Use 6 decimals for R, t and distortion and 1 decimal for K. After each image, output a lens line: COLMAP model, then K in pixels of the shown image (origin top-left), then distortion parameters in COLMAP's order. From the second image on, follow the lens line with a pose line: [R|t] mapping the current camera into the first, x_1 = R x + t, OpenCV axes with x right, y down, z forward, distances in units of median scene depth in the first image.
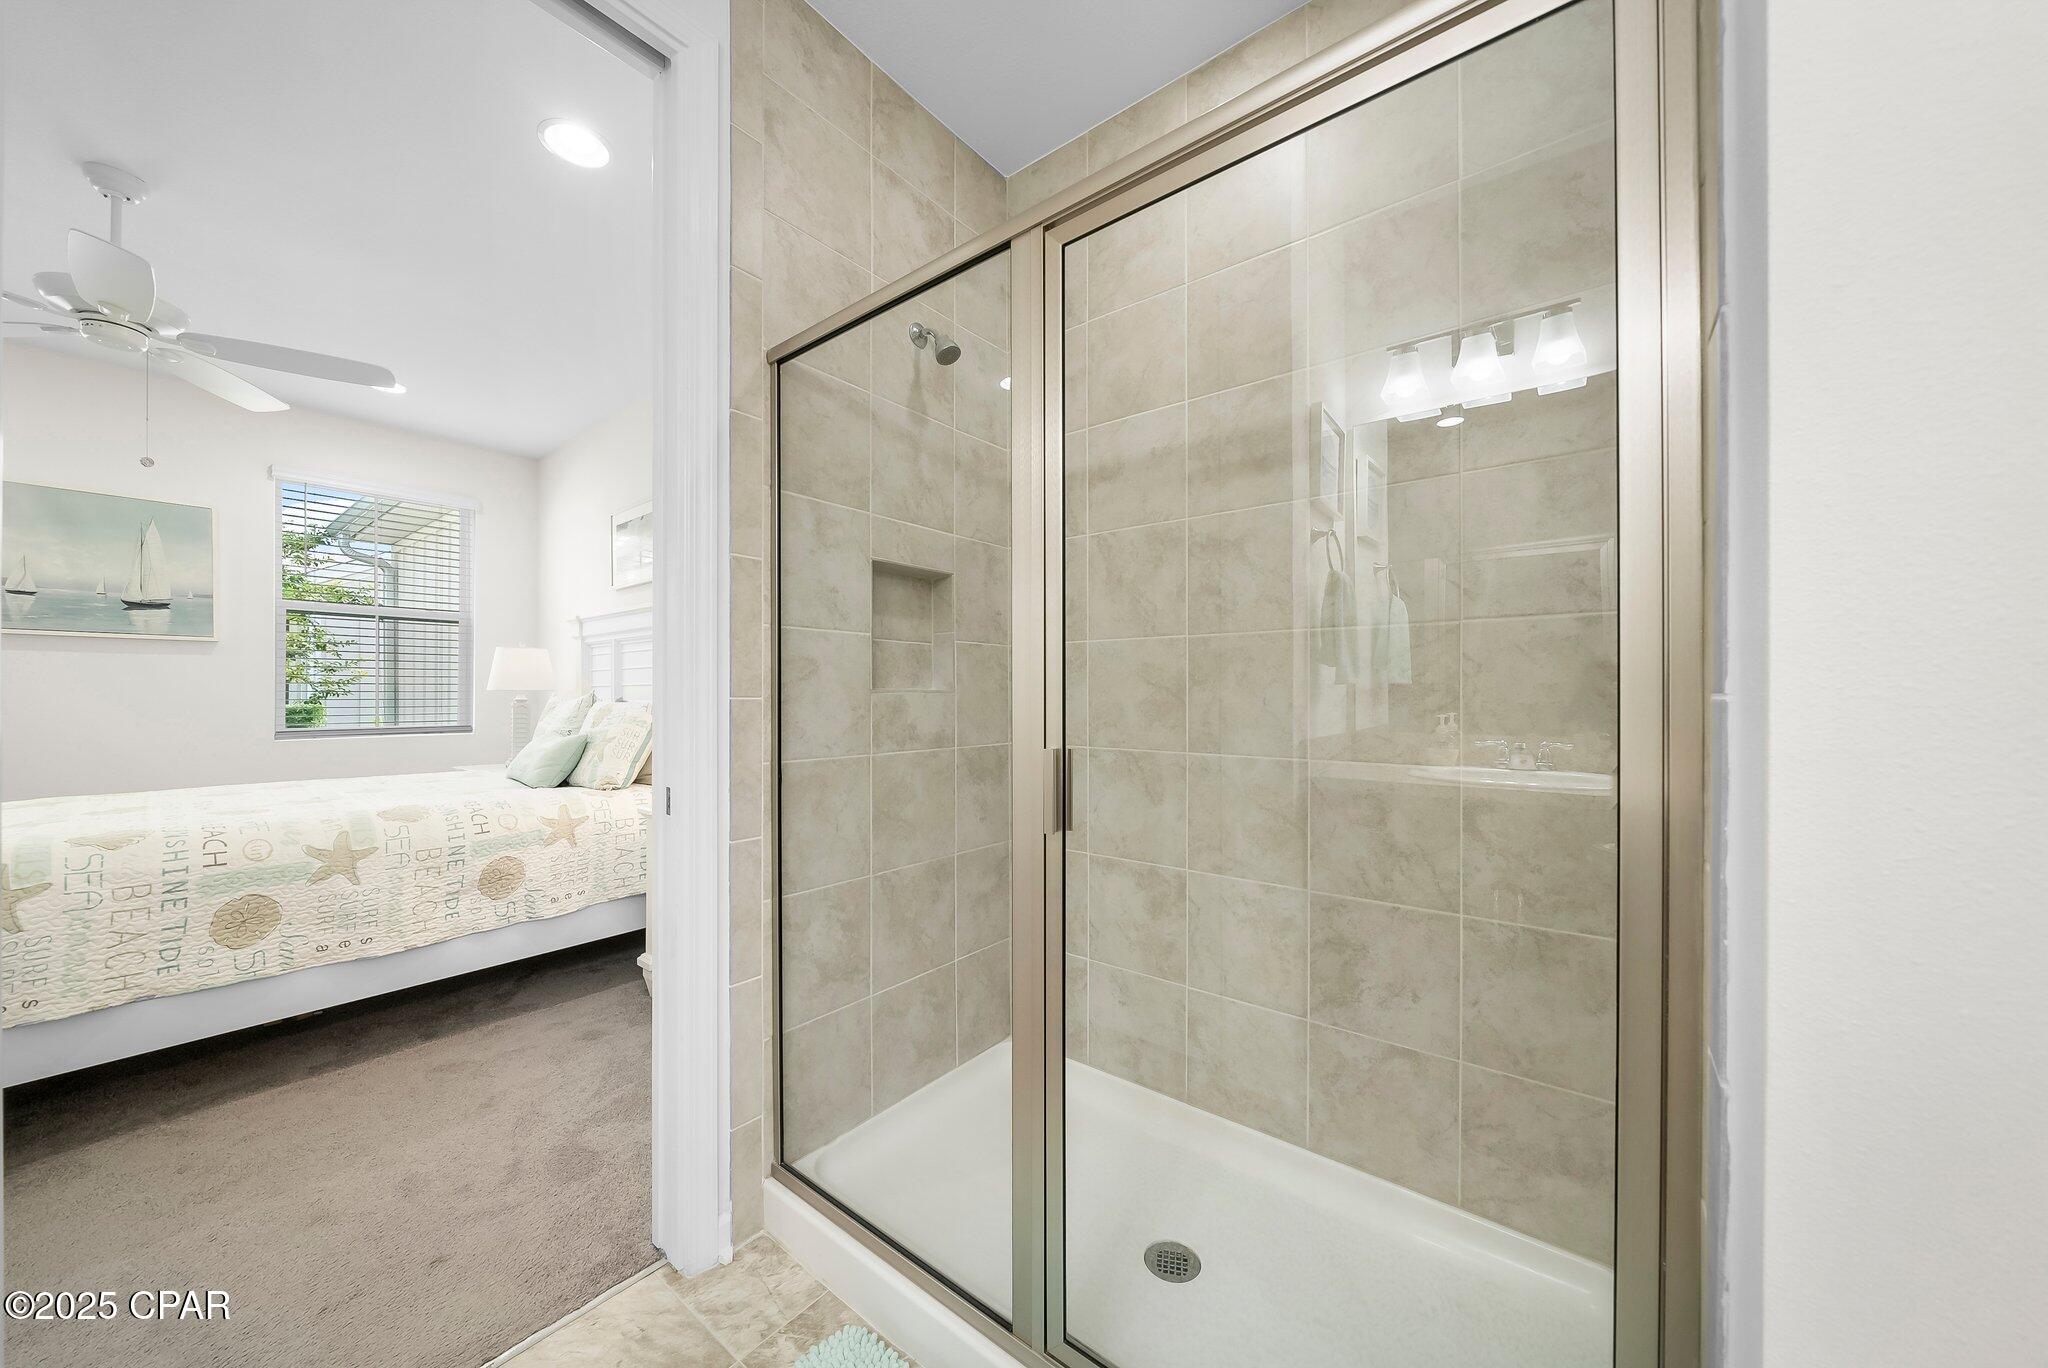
lens RADIAL K [[707.2, 0, 1034.1], [0, 707.2, 691.9], [0, 0, 1]] dist [-0.002596, -0.000444]
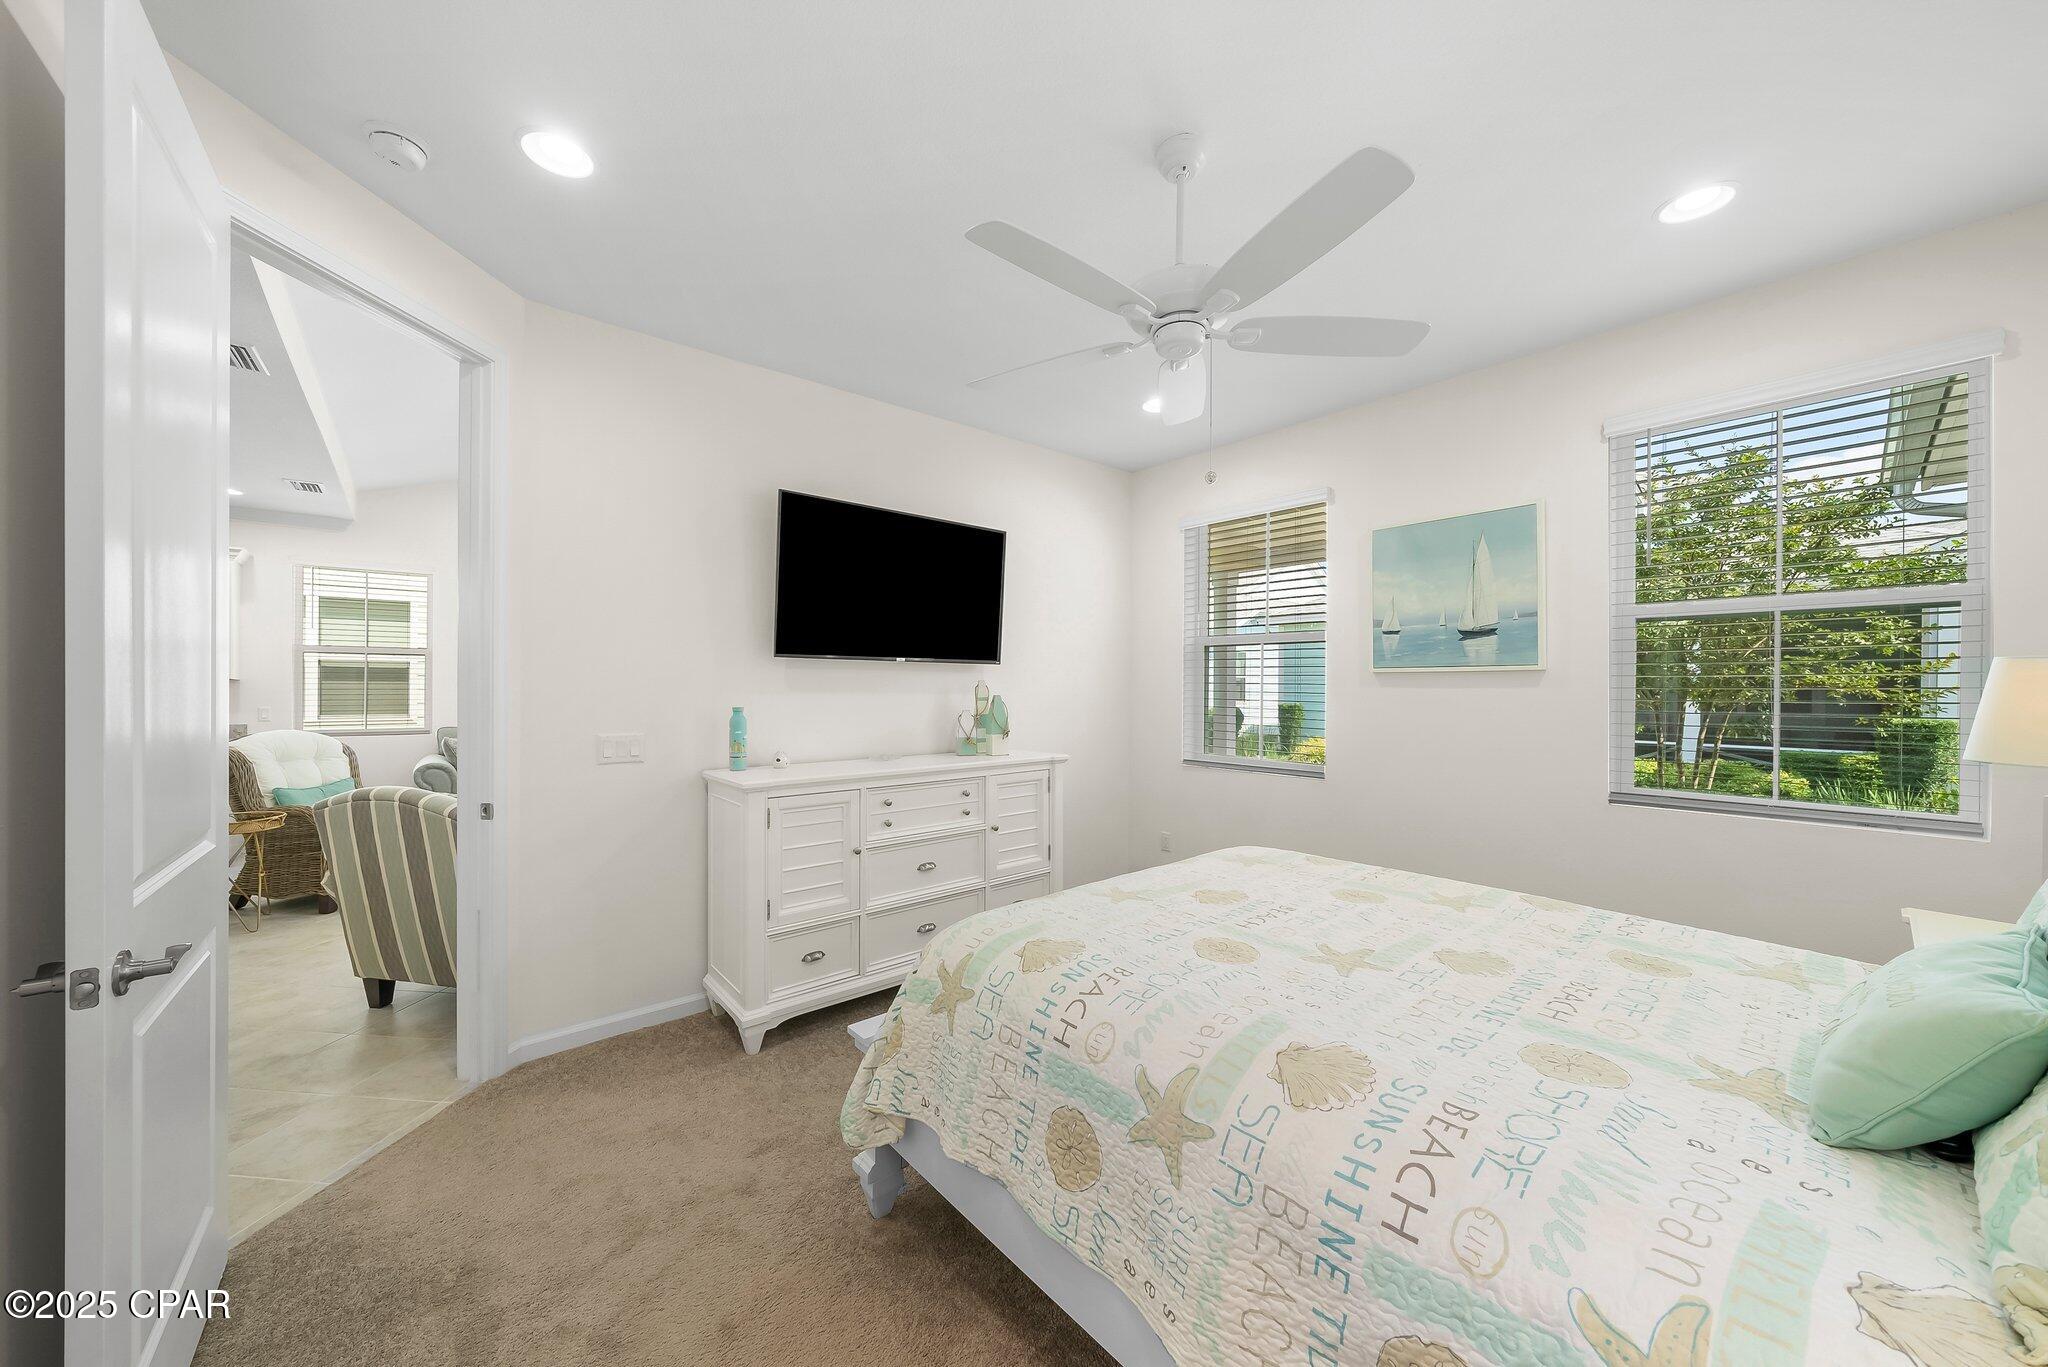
lens RADIAL K [[707.2, 0, 1014.2], [0, 707.2, 690.4], [0, 0, 1]] dist [-0.002596, -0.000444]
pose [[-0.218602, 0.006572, -0.975792, -0.287043], [0.000601, 0.999978, 0.006601, -0.060470], [0.975814, 0.000856, -0.218601, 0.656785]]
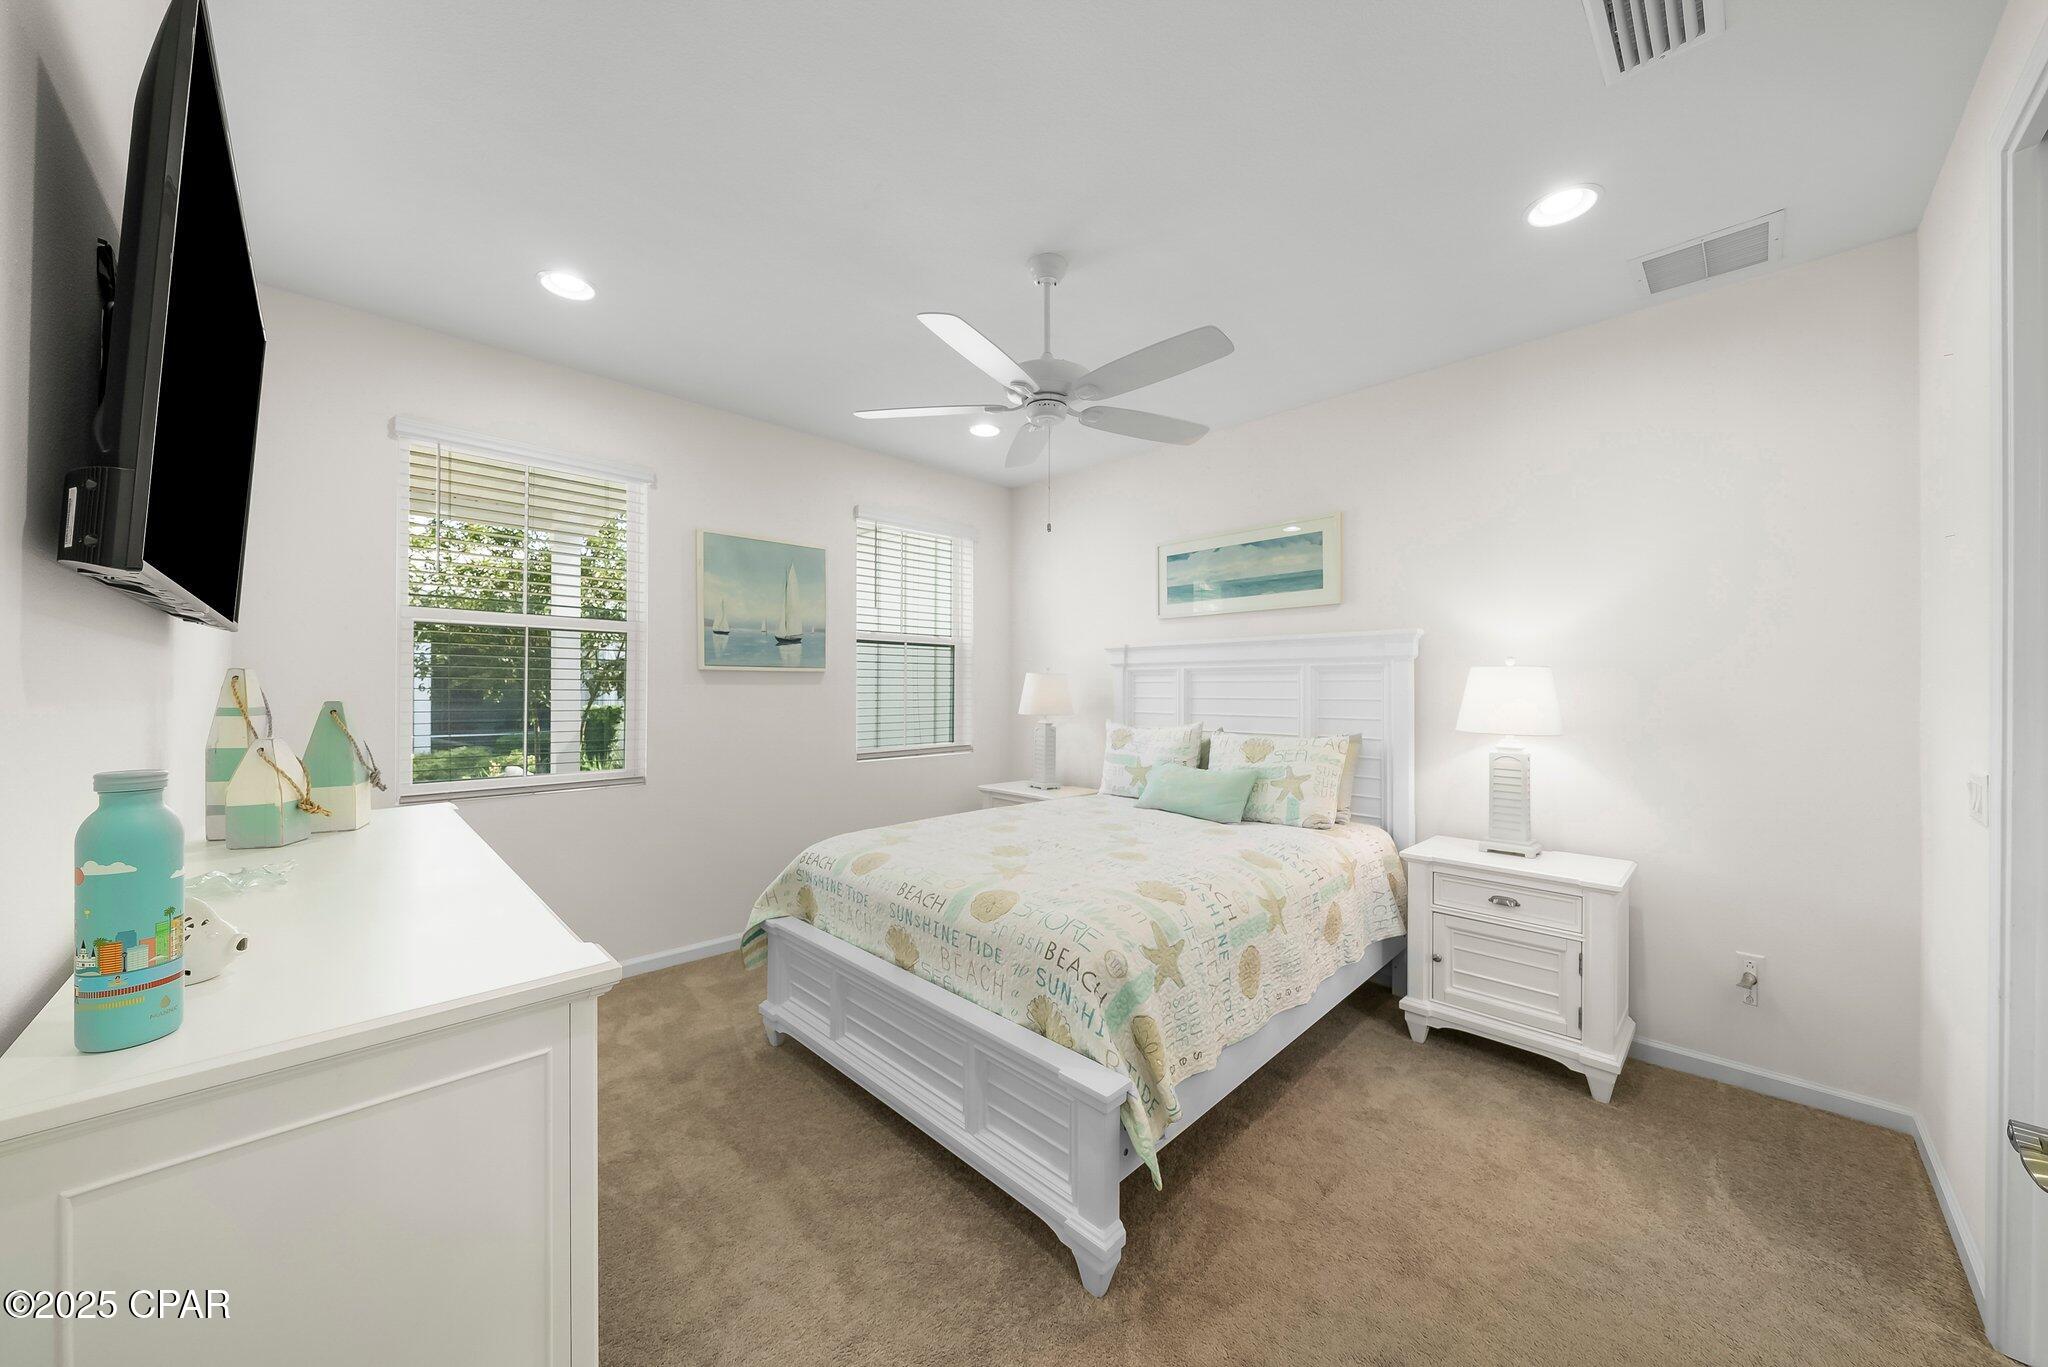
lens RADIAL K [[707.2, 0, 1007.0], [0, 707.2, 690.1], [0, 0, 1]] dist [-0.002596, -0.000444]
pose [[0.991415, 0.003524, -0.130707, -0.814589], [-0.002684, 0.999975, 0.006603, -0.056739], [0.130727, -0.006196, 0.991399, -0.051693]]
